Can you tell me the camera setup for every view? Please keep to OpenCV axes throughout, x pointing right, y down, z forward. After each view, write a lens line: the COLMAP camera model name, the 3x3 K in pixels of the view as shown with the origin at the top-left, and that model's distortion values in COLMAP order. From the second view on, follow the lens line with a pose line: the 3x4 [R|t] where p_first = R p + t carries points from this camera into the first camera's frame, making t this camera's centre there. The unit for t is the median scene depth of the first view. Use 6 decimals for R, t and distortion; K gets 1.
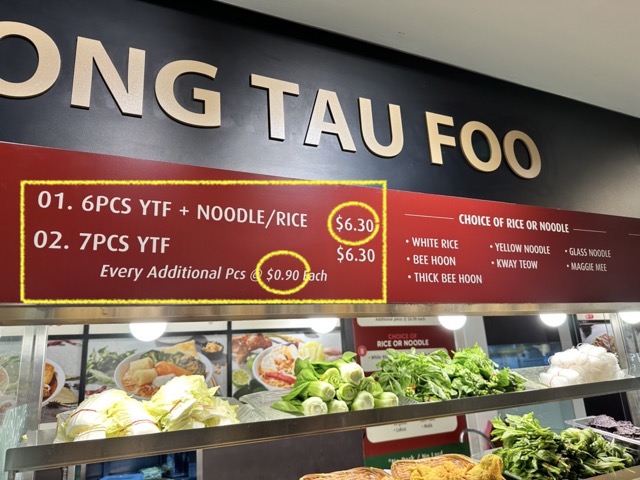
lens RADIAL K [[452.7, 0, 322.6], [0, 452.7, 233.0], [0, 0, 1]] dist [0.029223, -0.038040]
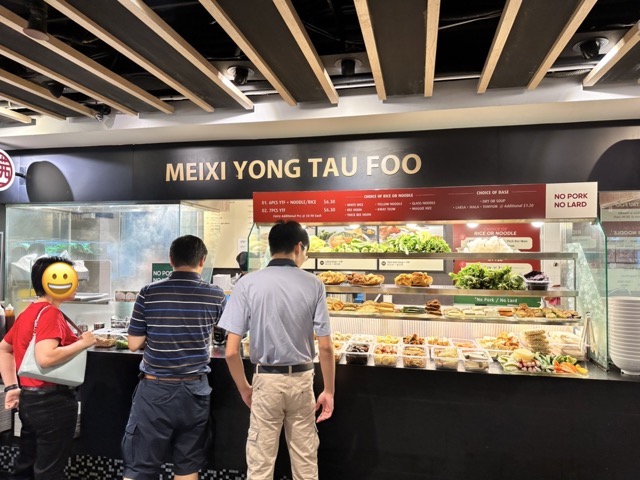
lens RADIAL K [[452.7, 0, 303.5], [0, 452.7, 235.7], [0, 0, 1]] dist [0.029223, -0.038040]
pose [[0.773676, 0.042572, -0.632150, 1.969653], [0.121339, 0.969316, 0.213784, -0.492440], [0.621854, -0.242104, 0.744770, -1.730537]]
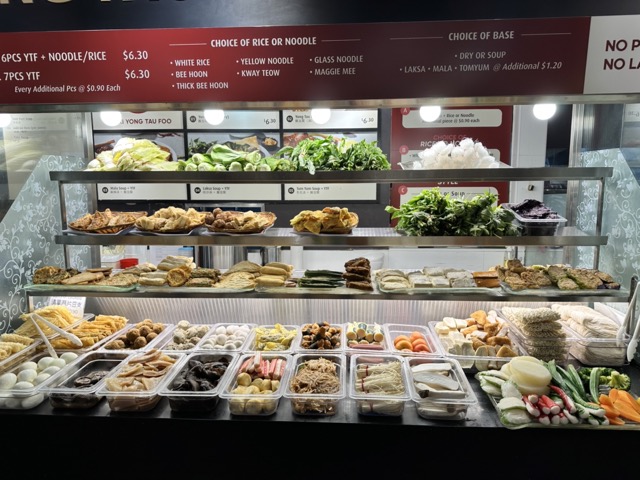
lens RADIAL K [[452.7, 0, 322.5], [0, 452.7, 236.5], [0, 0, 1]] dist [0.029223, -0.038040]
pose [[0.876884, 0.118041, -0.465983, 1.329672], [0.082900, 0.917723, 0.388475, 0.000327], [0.473499, -0.379278, 0.794951, -0.244613]]
